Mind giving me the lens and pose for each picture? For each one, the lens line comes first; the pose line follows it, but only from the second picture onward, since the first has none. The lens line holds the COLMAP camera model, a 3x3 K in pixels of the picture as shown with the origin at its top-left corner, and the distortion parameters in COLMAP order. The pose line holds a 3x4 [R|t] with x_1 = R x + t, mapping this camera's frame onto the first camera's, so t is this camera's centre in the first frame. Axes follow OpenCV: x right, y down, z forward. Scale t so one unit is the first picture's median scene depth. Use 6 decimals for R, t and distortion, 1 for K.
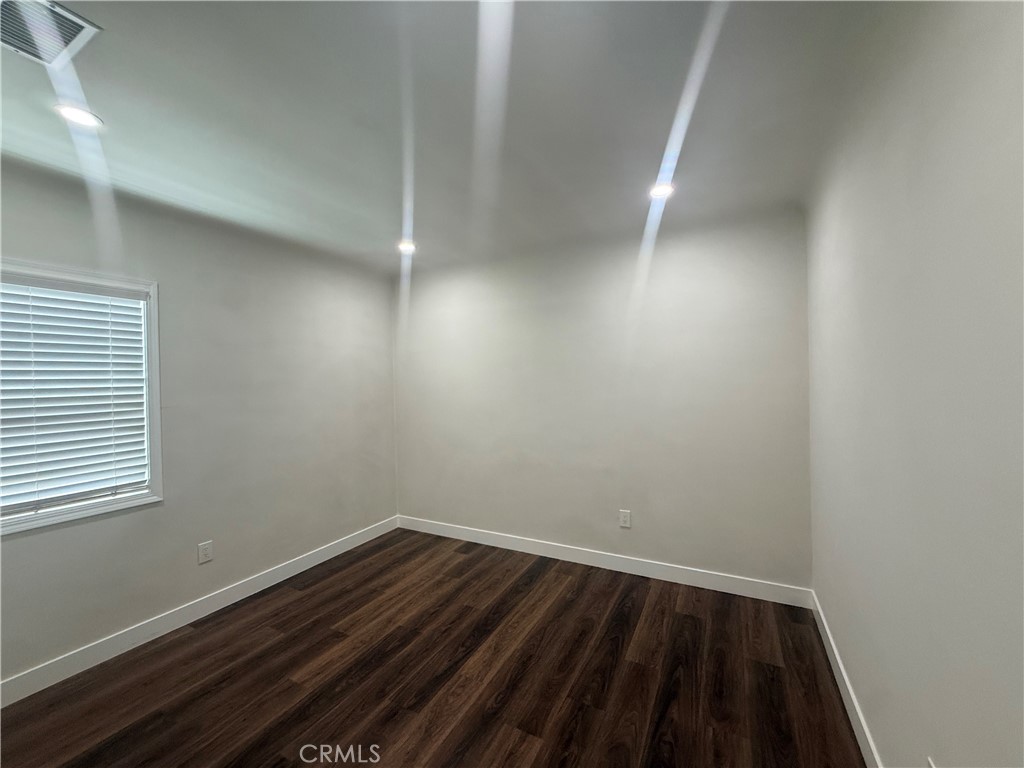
lens RADIAL K [[408.0, 0, 511.1], [0, 408.0, 386.5], [0, 0, 1]] dist [-0.000784, 0.000183]
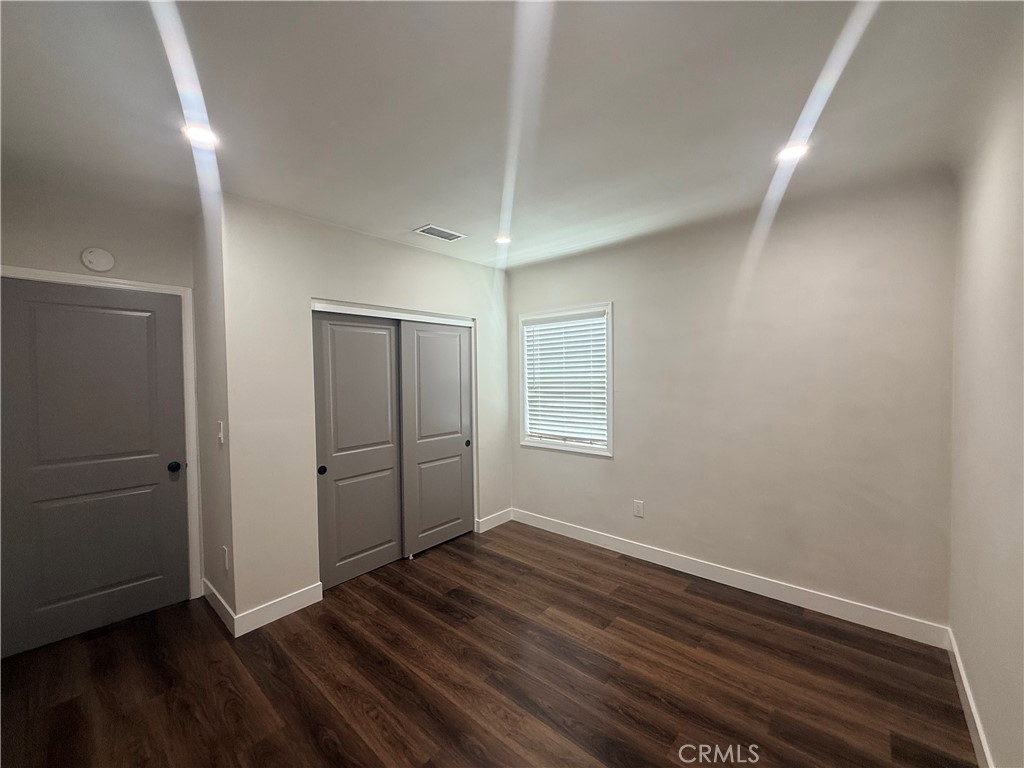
lens RADIAL K [[408.0, 0, 511.1], [0, 408.0, 386.5], [0, 0, 1]] dist [-0.000784, 0.000183]
pose [[-0.229761, 0.053714, -0.971764, 0.613916], [0.006265, 0.998537, 0.053712, -0.043765], [0.973227, 0.006253, -0.229762, 1.029530]]
